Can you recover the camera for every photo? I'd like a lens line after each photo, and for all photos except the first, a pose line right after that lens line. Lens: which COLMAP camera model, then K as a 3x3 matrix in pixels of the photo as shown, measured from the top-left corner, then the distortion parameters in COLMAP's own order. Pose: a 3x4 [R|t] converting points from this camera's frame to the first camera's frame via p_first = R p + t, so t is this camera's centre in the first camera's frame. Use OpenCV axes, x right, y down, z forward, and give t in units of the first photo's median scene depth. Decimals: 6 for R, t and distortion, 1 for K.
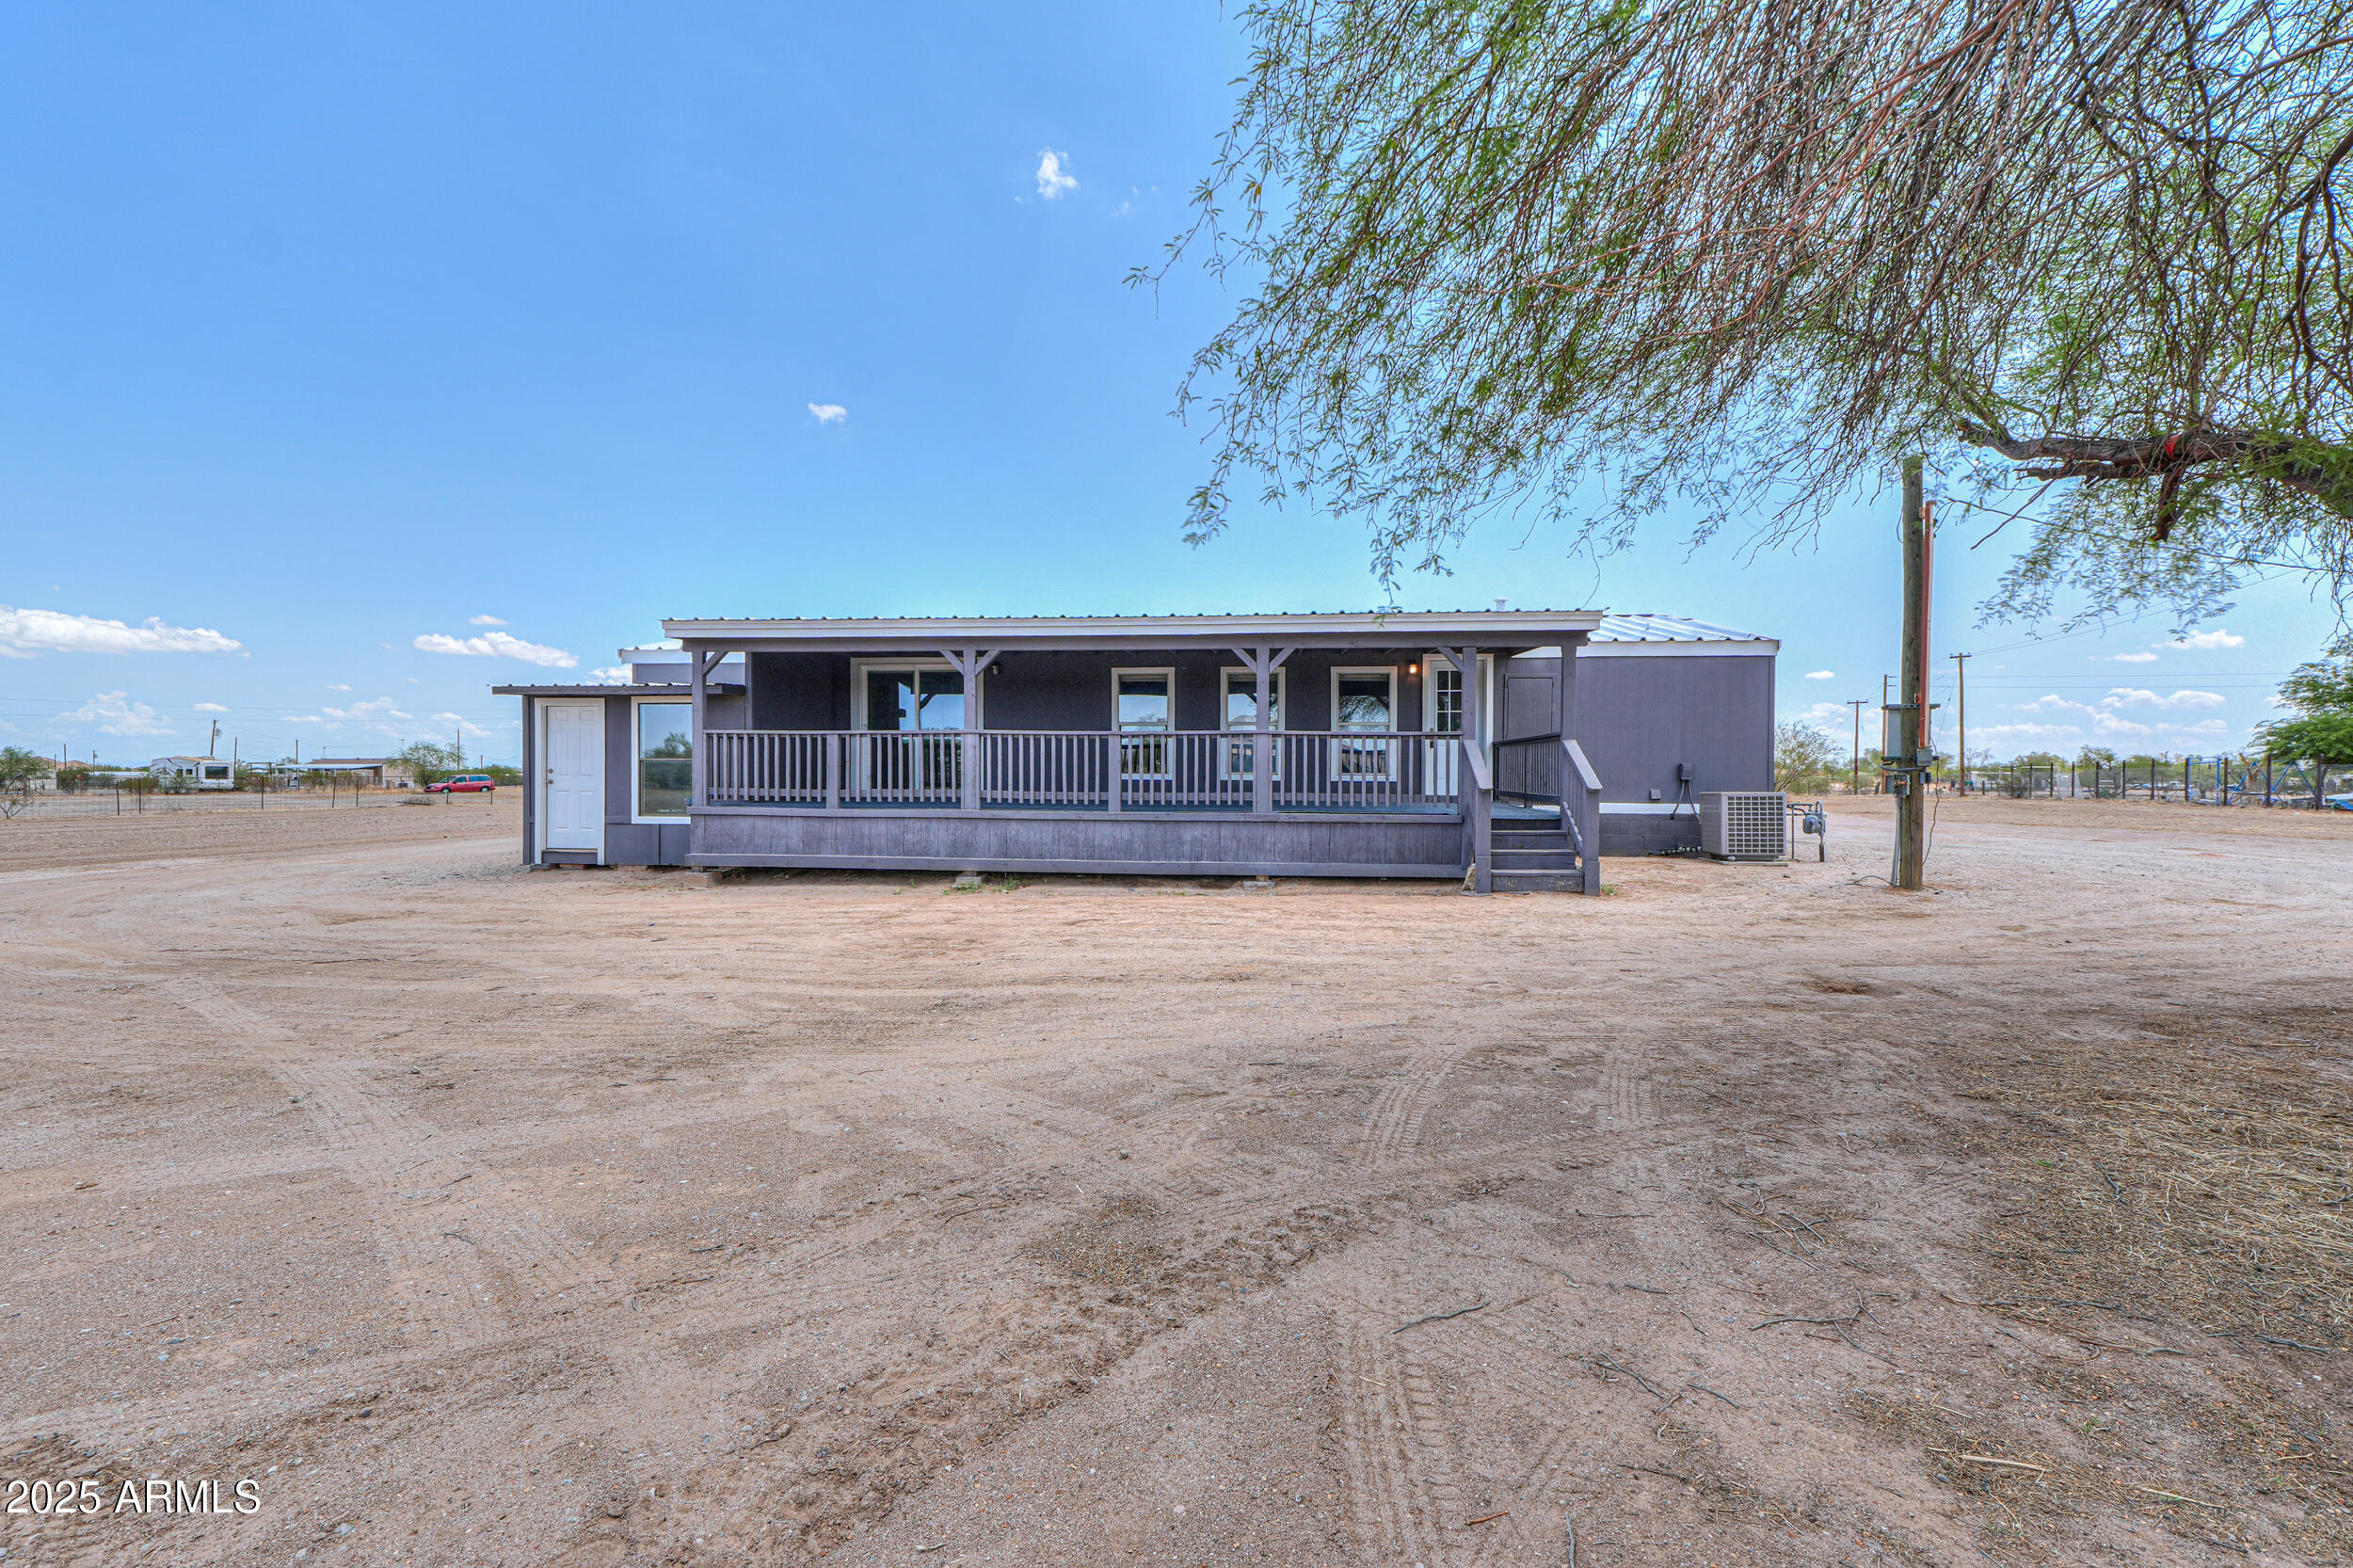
lens RADIAL K [[1038.3, 0, 1176.5], [0, 1038.3, 784.0], [0, 0, 1]] dist [-0.001028, -0.000124]
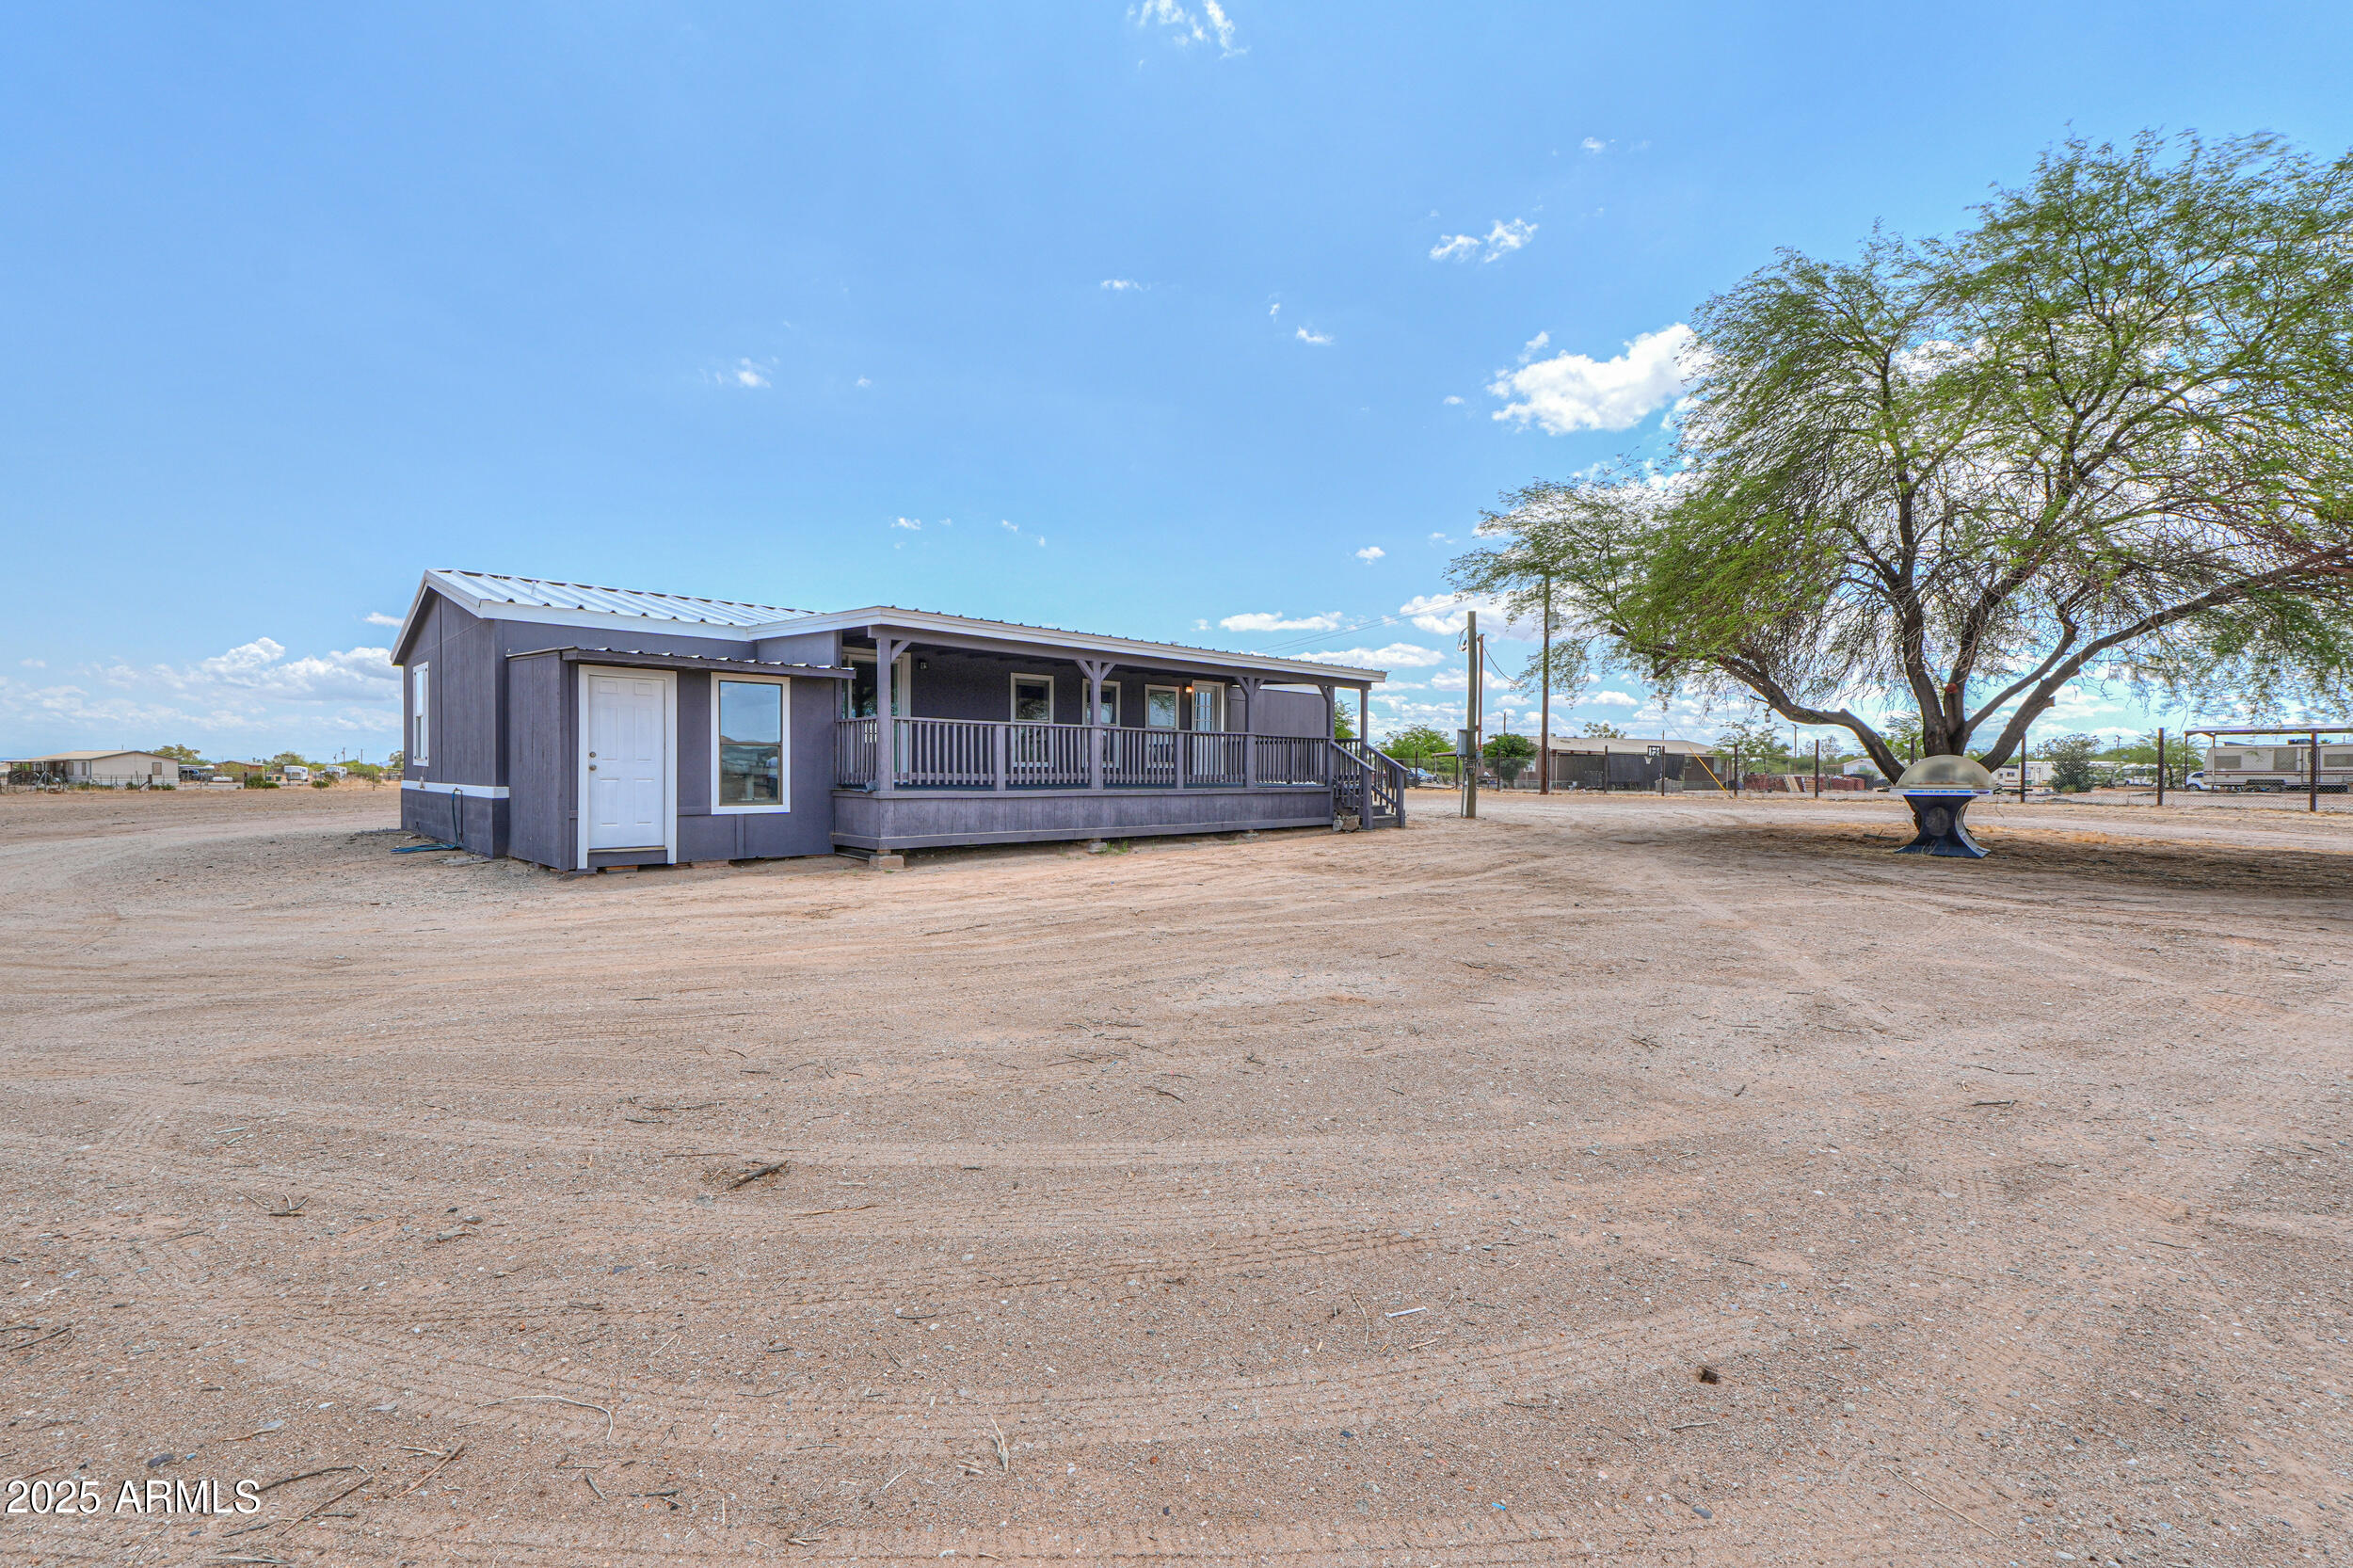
lens RADIAL K [[1007.4, 0, 1172.2], [0, 1007.4, 744.2], [0, 0, 1]] dist [-0.000065, -0.000096]
pose [[0.654817, 0.012891, 0.755678, -1.024289], [-0.000118, 0.999856, -0.016955, -0.008550], [-0.755788, 0.011013, 0.654724, 0.138904]]
